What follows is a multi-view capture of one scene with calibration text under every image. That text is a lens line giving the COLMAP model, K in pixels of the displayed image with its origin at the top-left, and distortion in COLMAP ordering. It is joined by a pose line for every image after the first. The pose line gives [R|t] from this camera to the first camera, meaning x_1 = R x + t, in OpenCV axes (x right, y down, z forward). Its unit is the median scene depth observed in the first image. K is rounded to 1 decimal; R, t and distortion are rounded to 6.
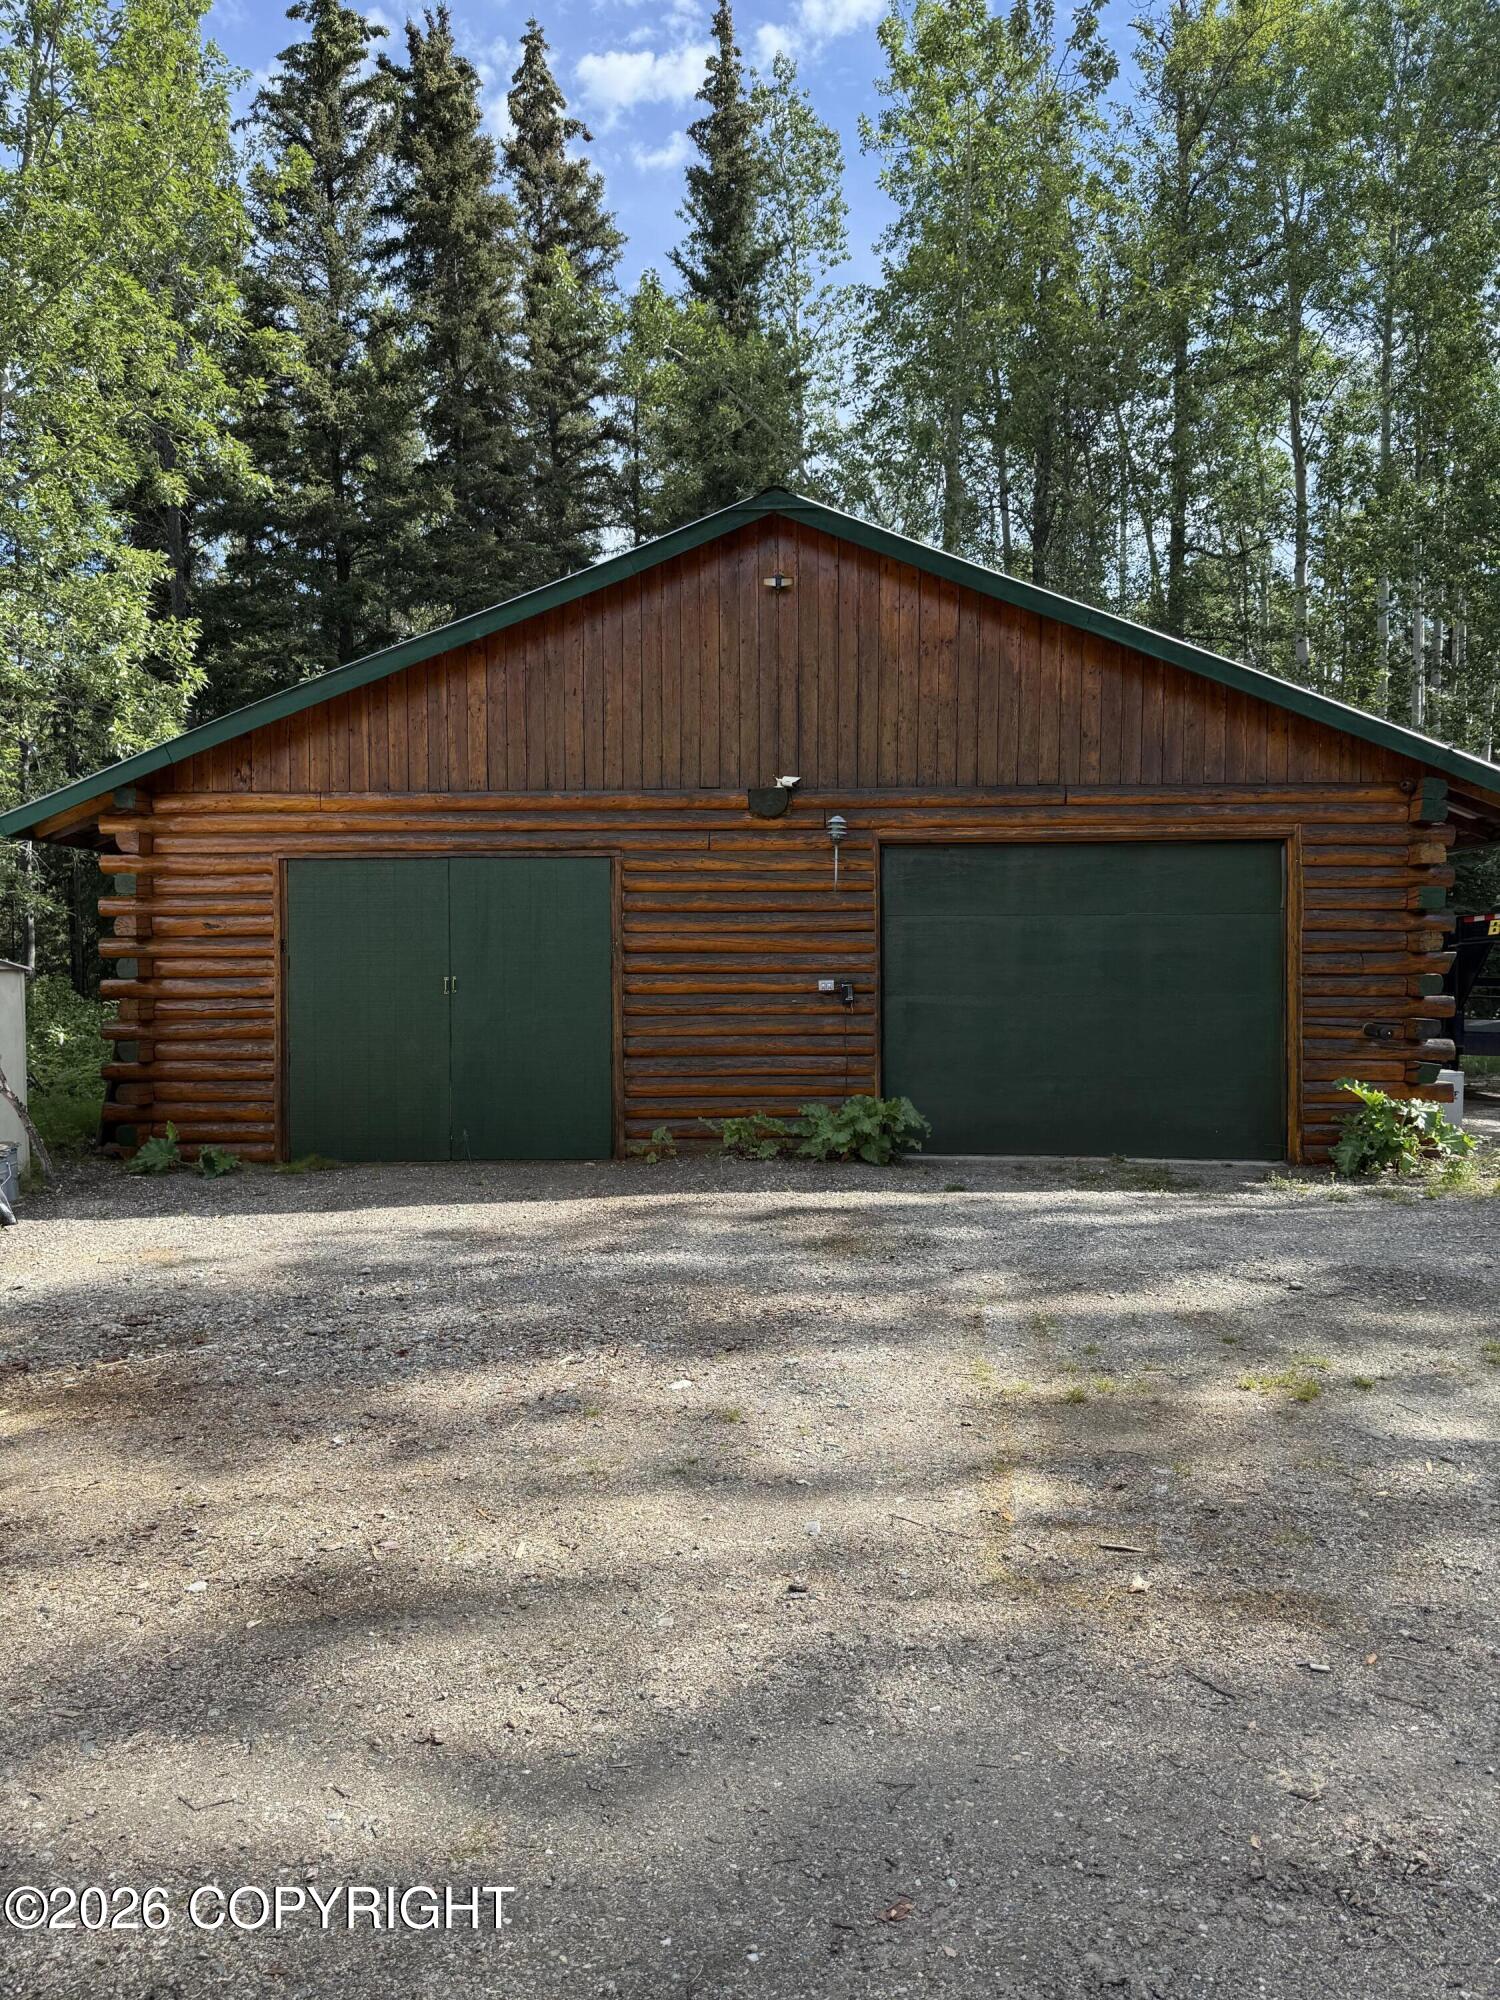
lens RADIAL K [[1408.9, 0, 750.0], [0, 1408.9, 1000.0], [0, 0, 1]] dist [0.143308, -0.140032]
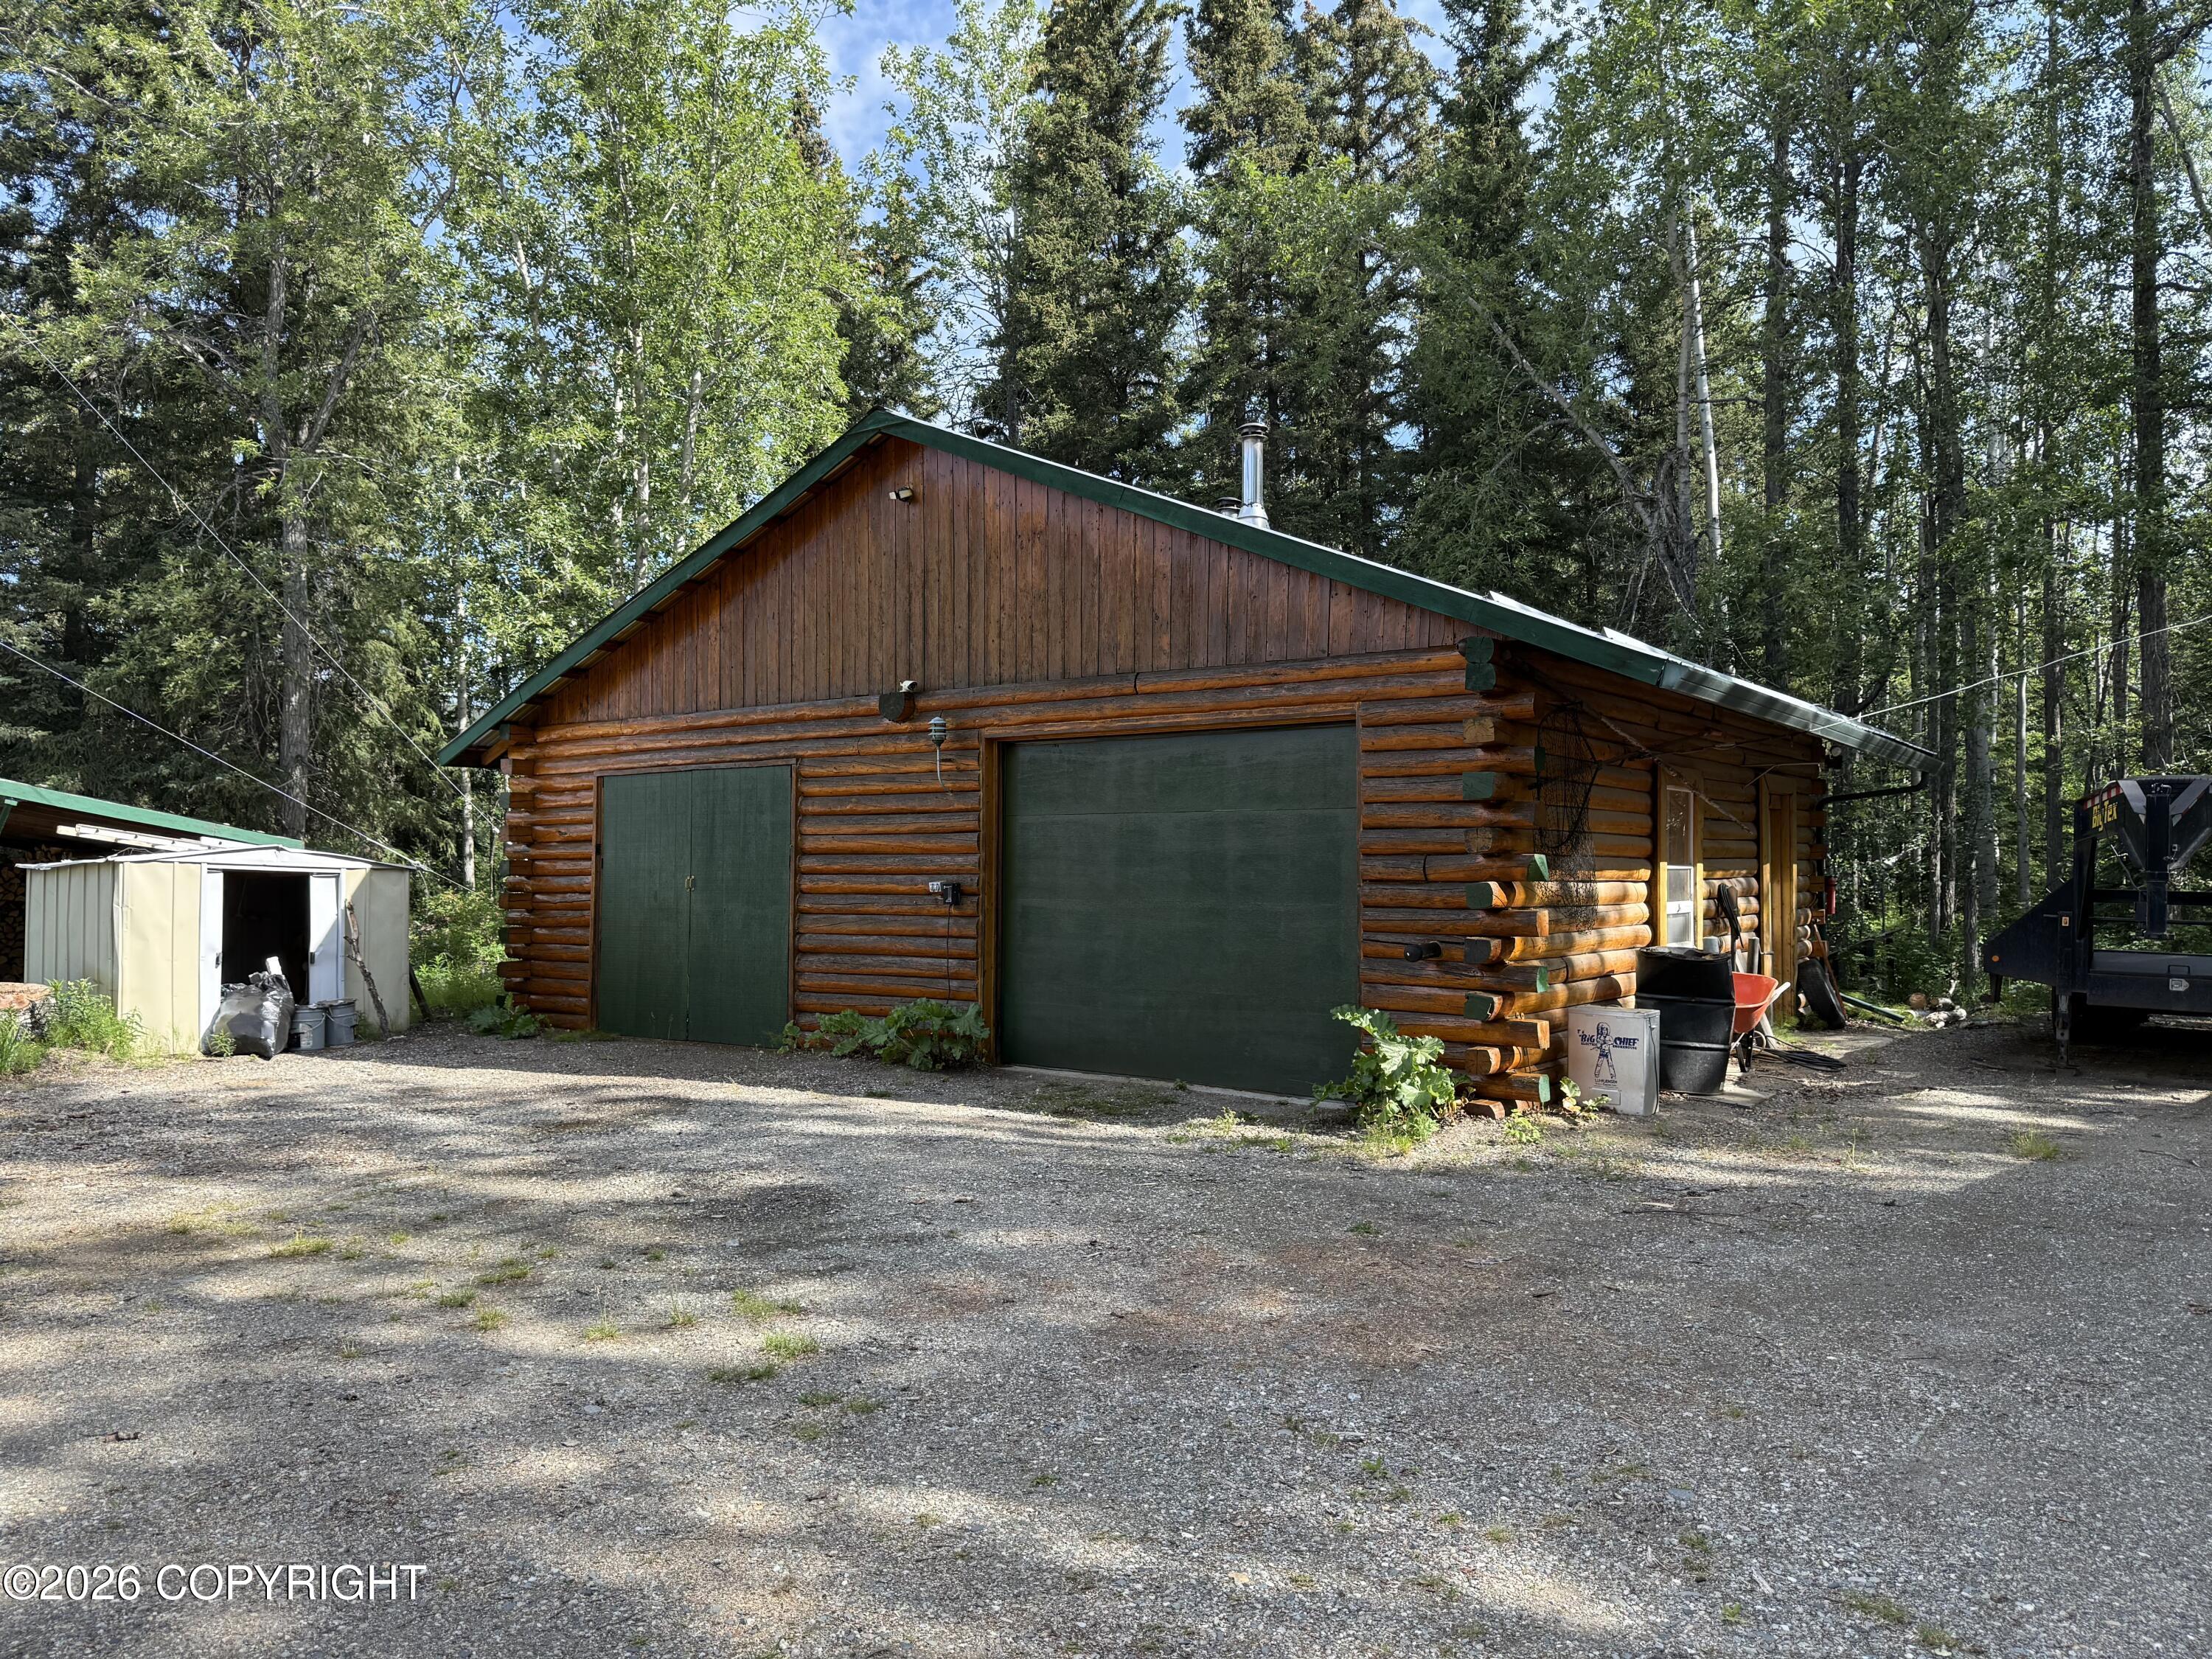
lens RADIAL K [[1558.2, 0, 1106.0], [0, 1558.2, 829.5], [0, 0, 1]] dist [0.143308, -0.140032]
pose [[0.822864, -0.009555, -0.568157, 0.775736], [-0.014926, 0.999150, -0.038421, -0.010017], [0.568042, 0.040095, 0.822023, 0.159741]]
